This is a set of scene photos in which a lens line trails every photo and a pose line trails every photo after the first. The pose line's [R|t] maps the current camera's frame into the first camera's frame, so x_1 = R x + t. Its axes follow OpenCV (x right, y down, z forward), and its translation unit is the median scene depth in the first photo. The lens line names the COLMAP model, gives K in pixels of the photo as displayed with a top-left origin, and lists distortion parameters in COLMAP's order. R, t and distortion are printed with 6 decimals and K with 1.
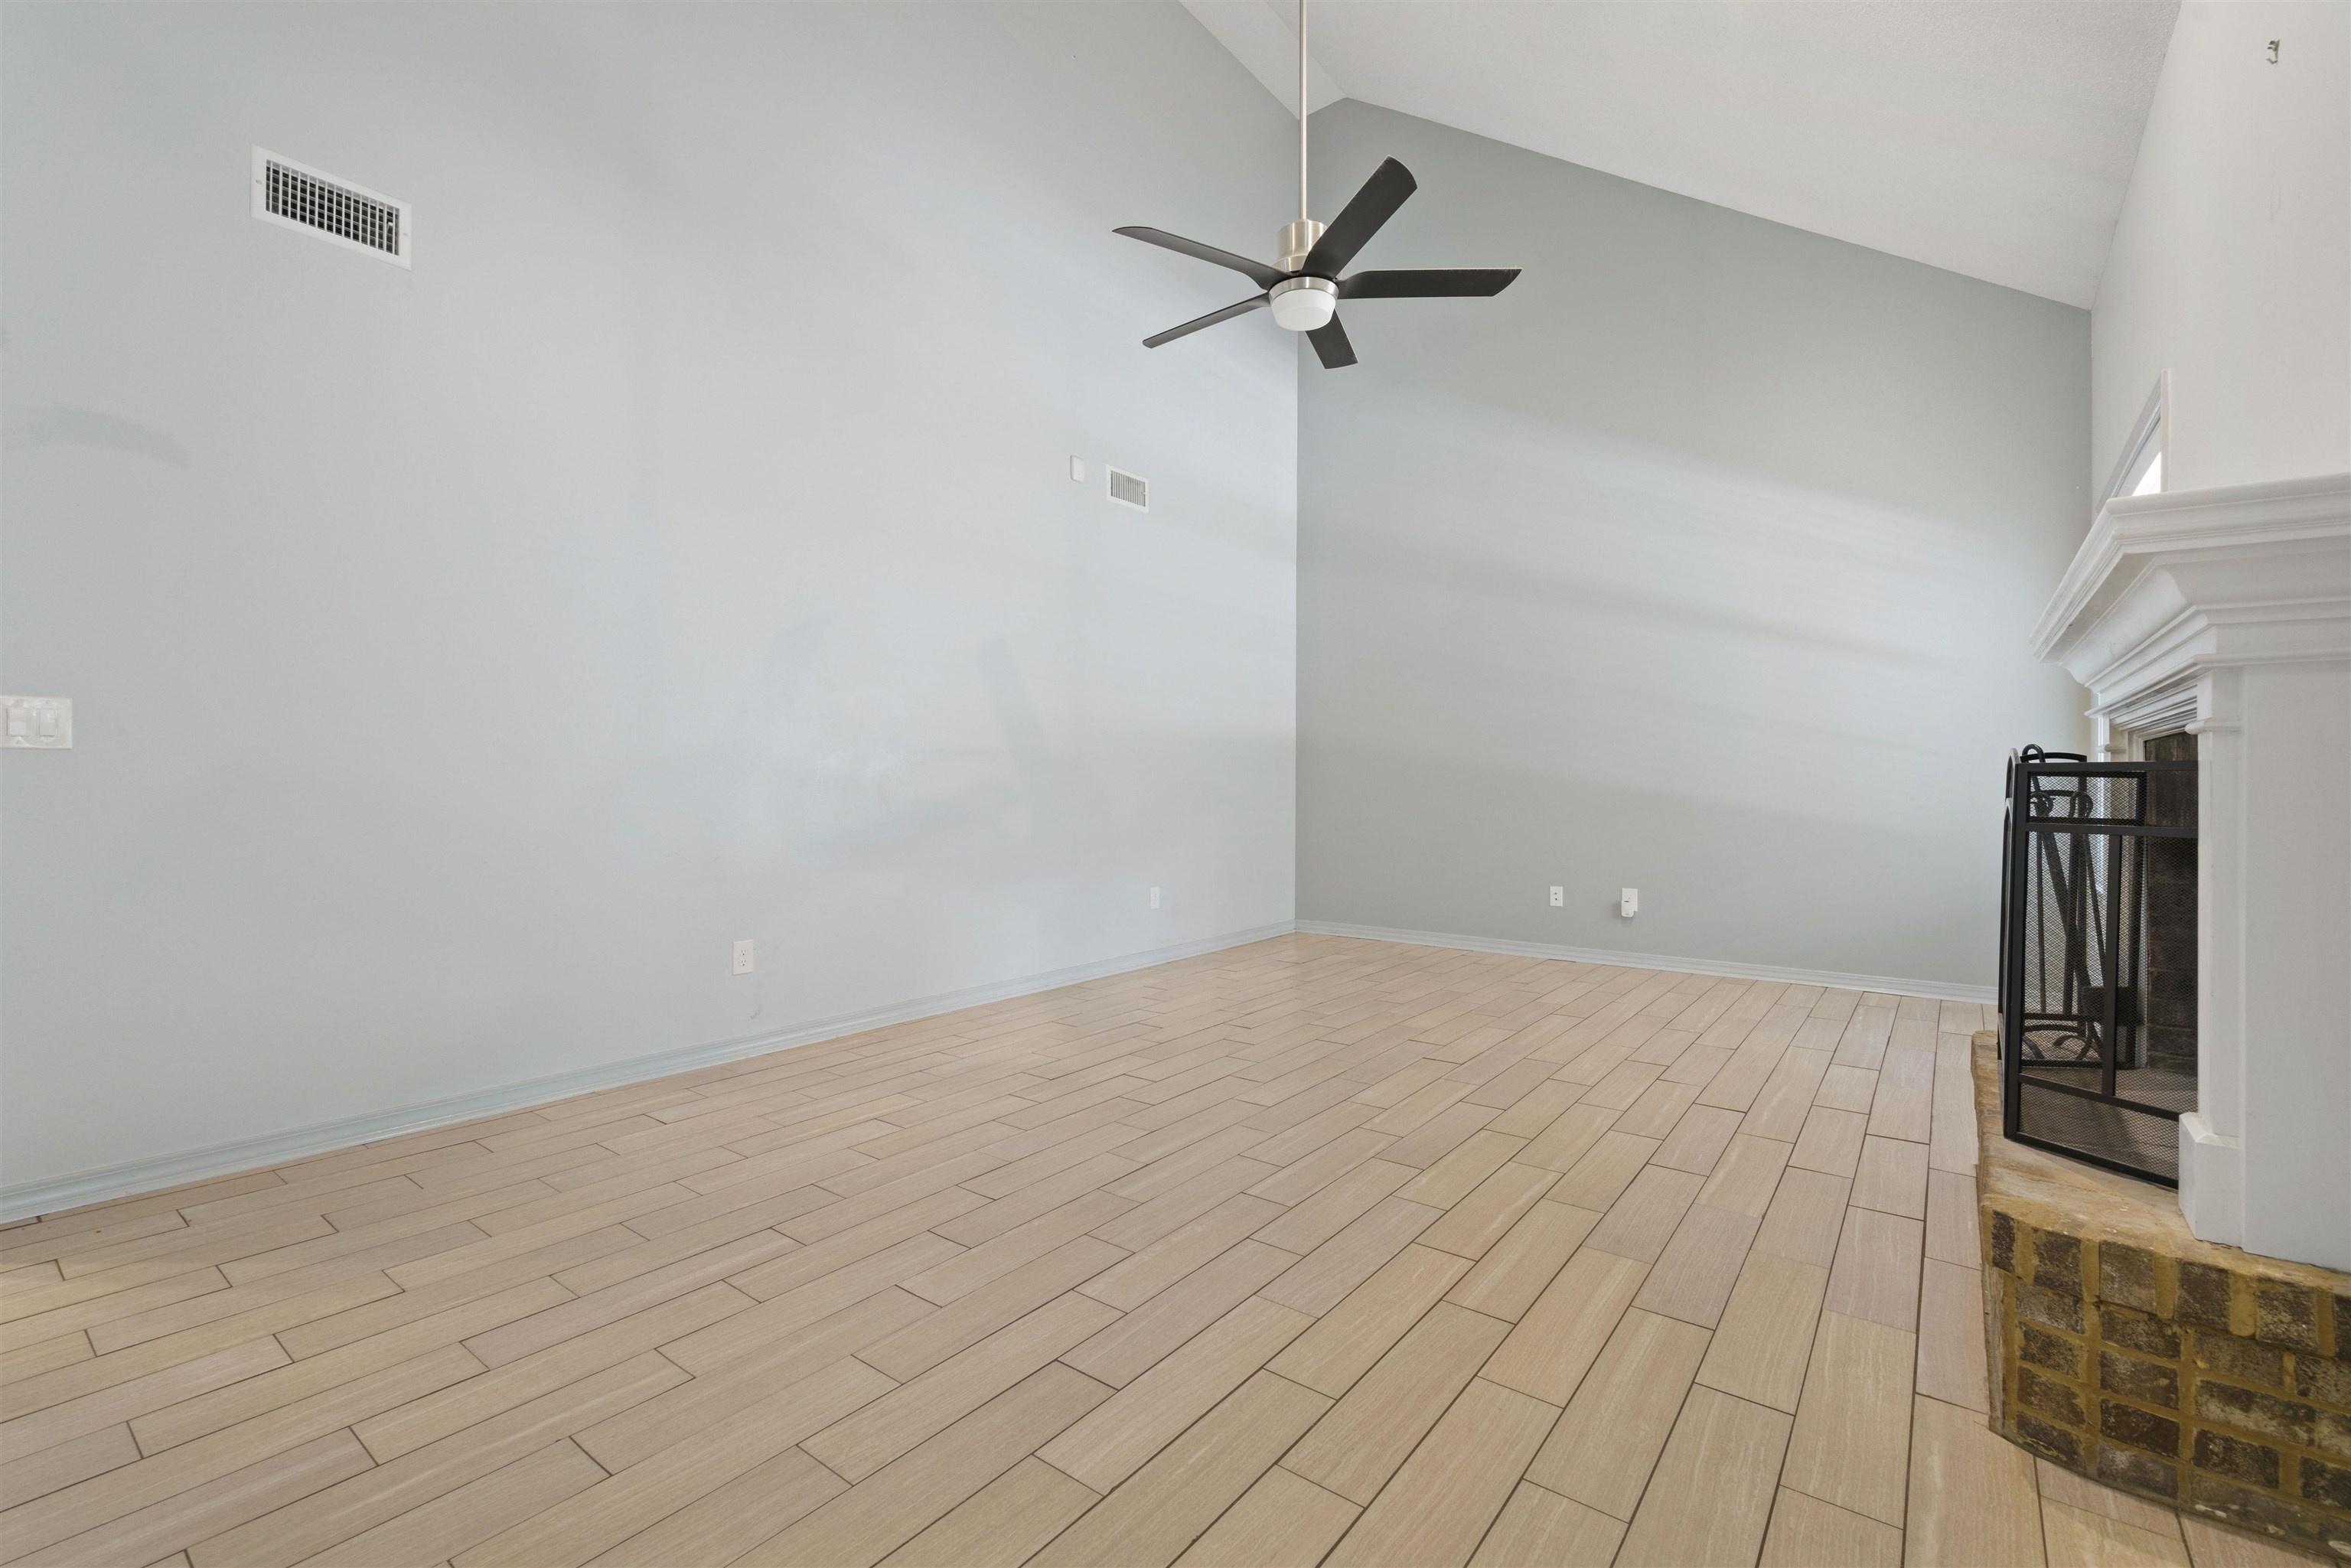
lens RADIAL K [[1015.7, 0, 1187.7], [0, 1015.7, 786.8], [0, 0, 1]] dist [-0.000478, -0.000647]
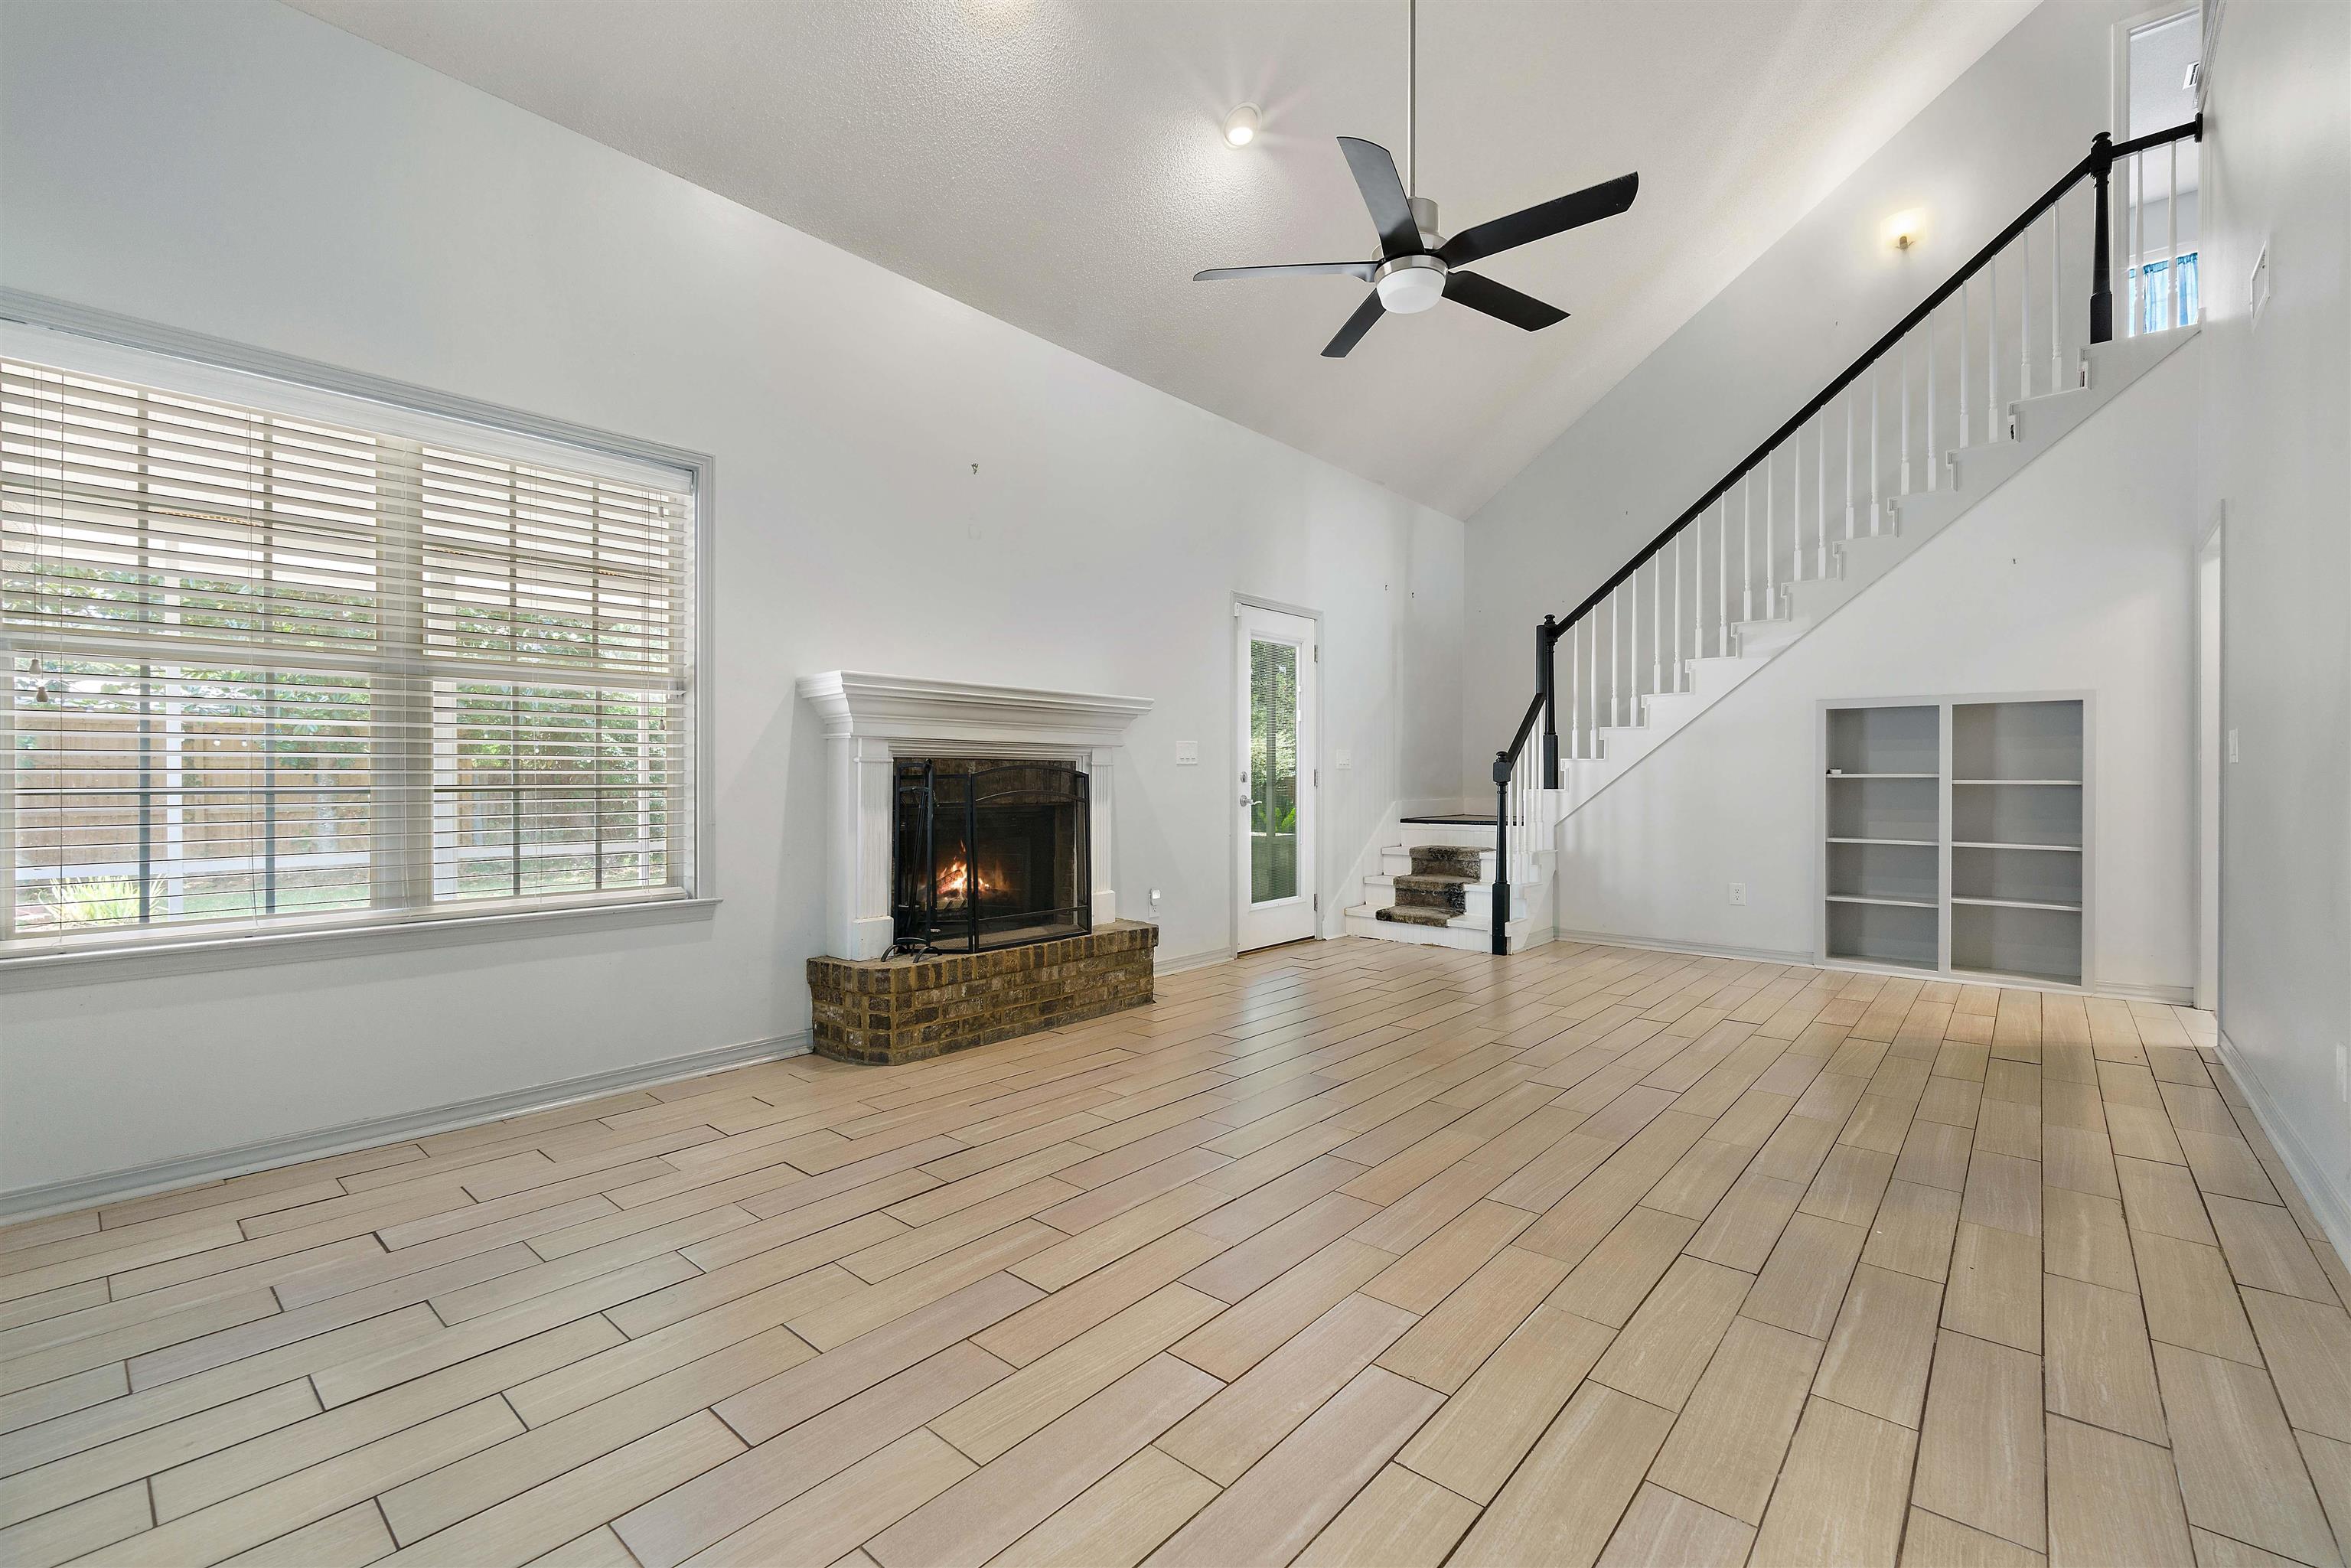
lens RADIAL K [[1015.7, 0, 1159.6], [0, 1015.7, 777.3], [0, 0, 1]] dist [-0.000478, -0.000647]
pose [[-0.998200, -0.000825, 0.059972, 0.469298], [-0.000855, 1.000000, -0.000486, -0.013271], [-0.059971, -0.000537, -0.998200, 3.277577]]
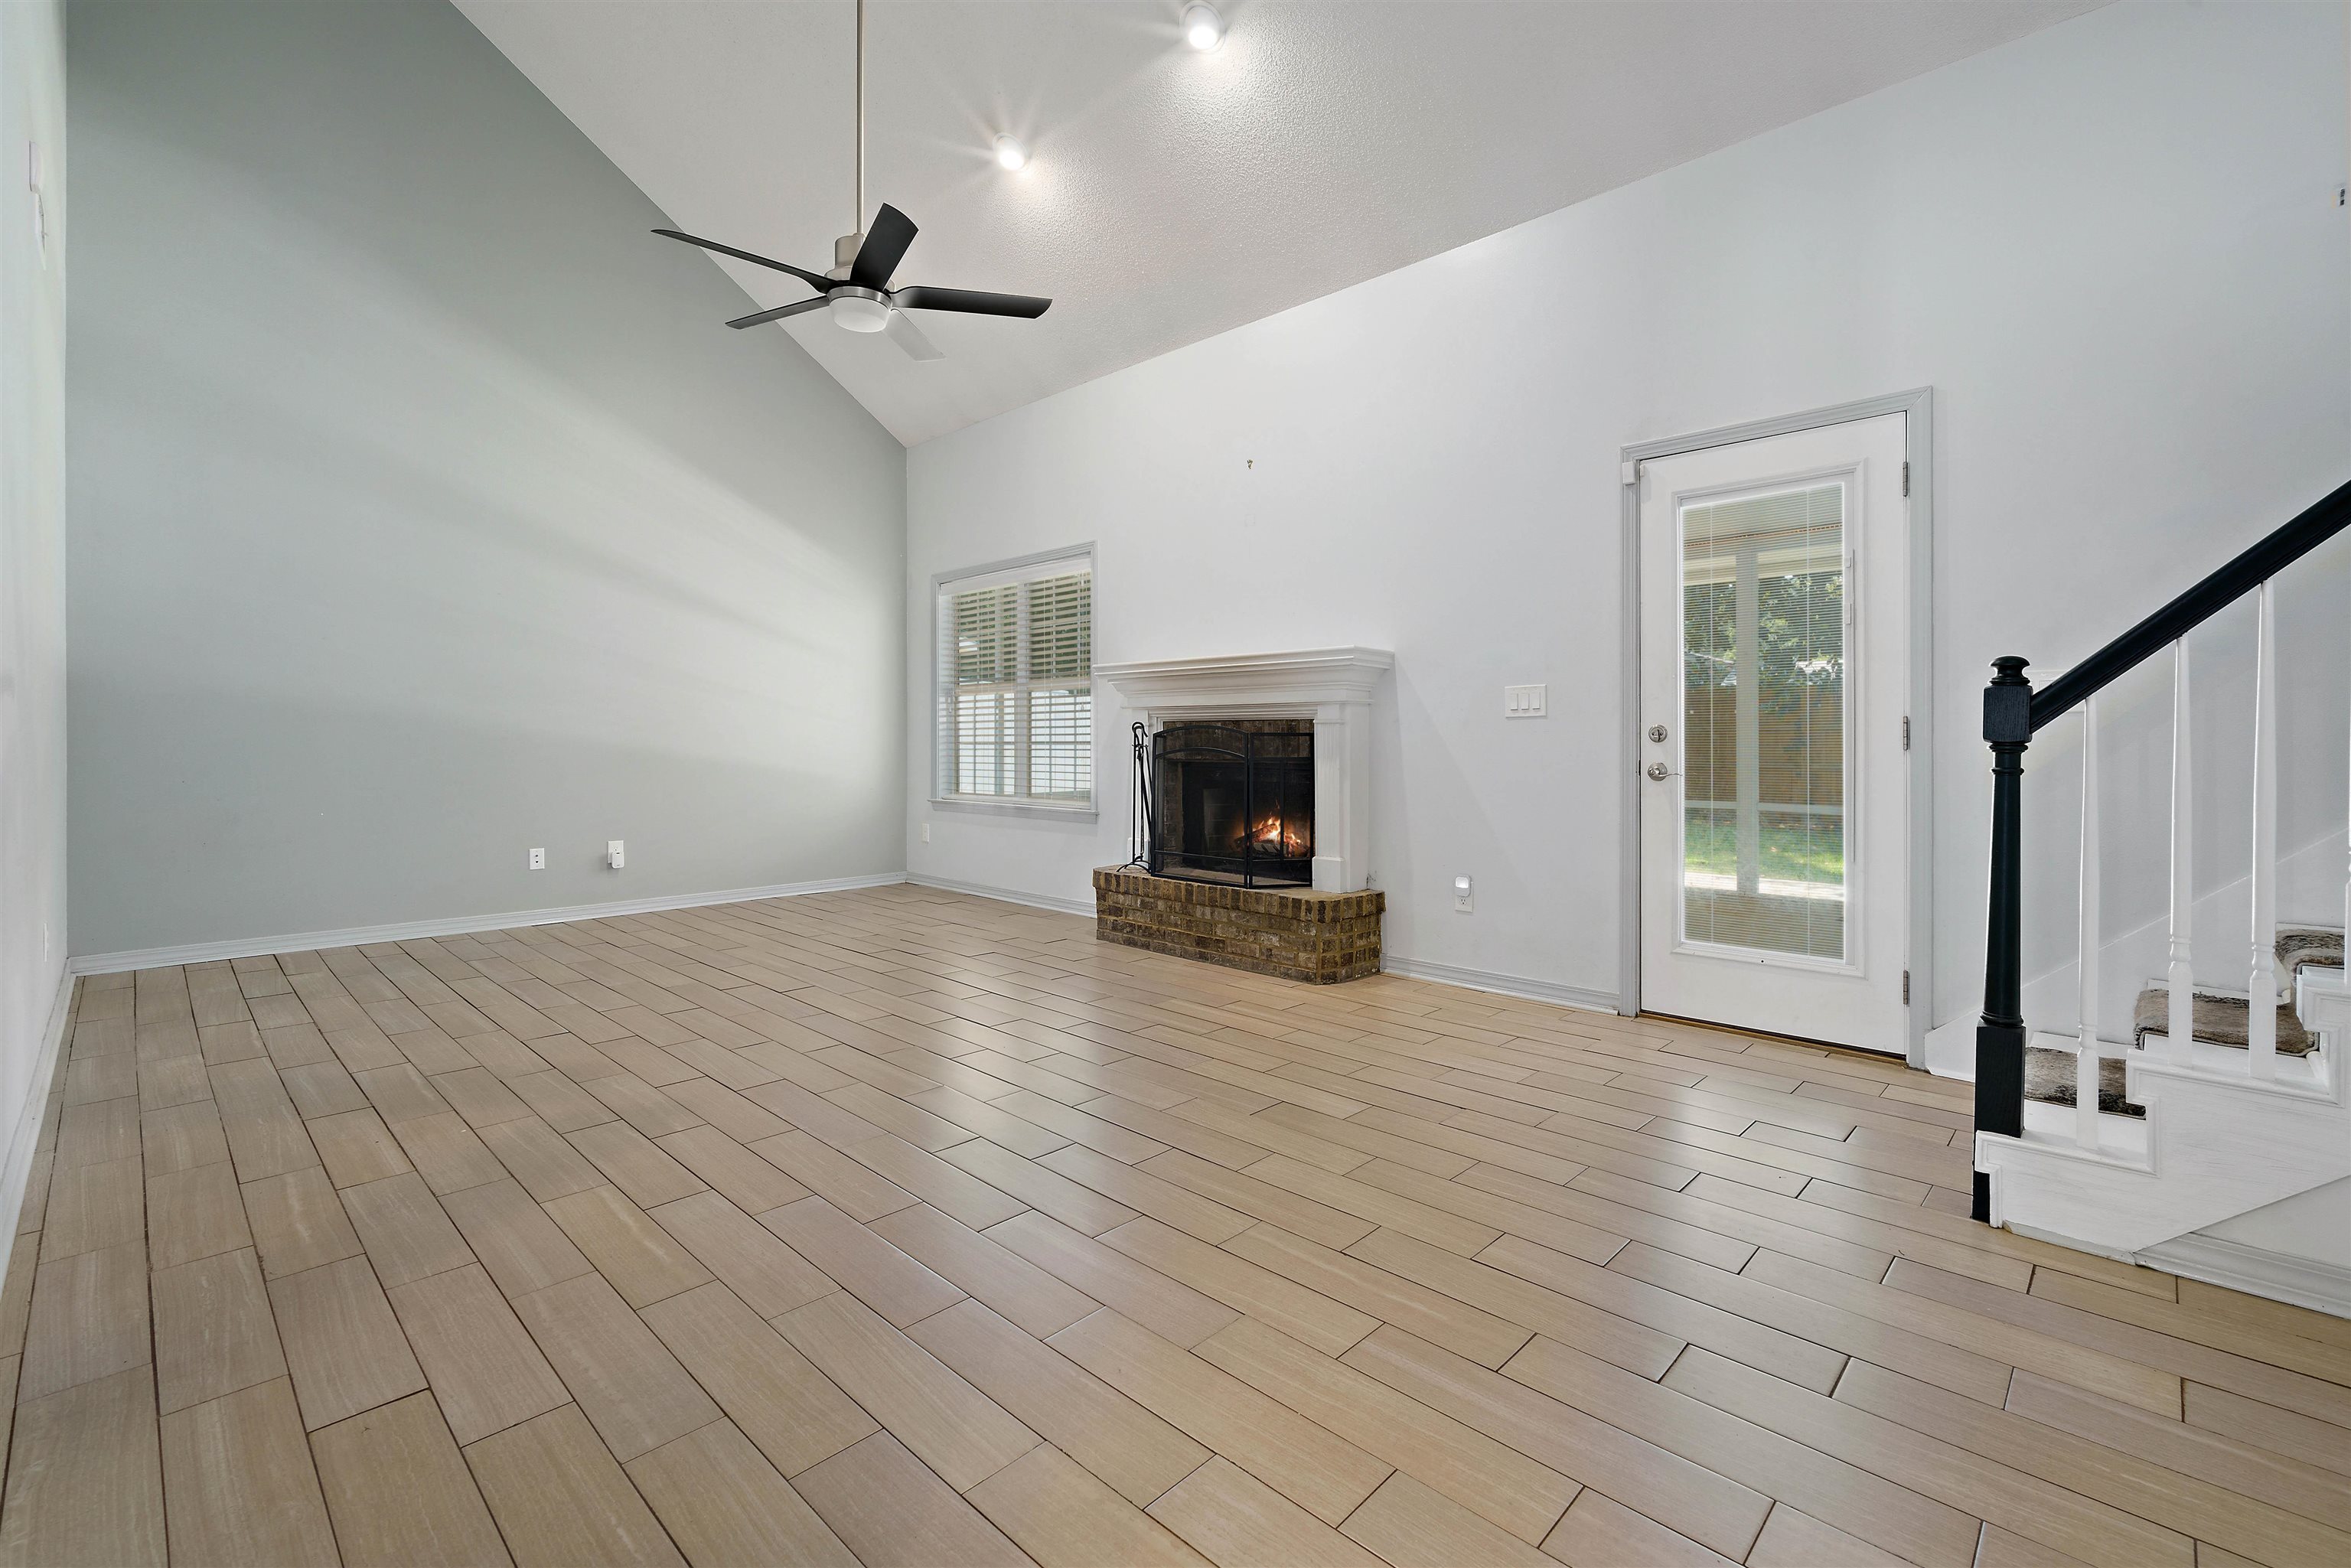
lens RADIAL K [[1015.7, 0, 1196.7], [0, 1015.7, 753.4], [0, 0, 1]] dist [-0.000478, -0.000647]
pose [[0.101961, -0.013104, 0.994702, -1.588421], [0.002604, 0.999913, 0.012905, -0.005704], [-0.994785, 0.001274, 0.101986, 0.877941]]
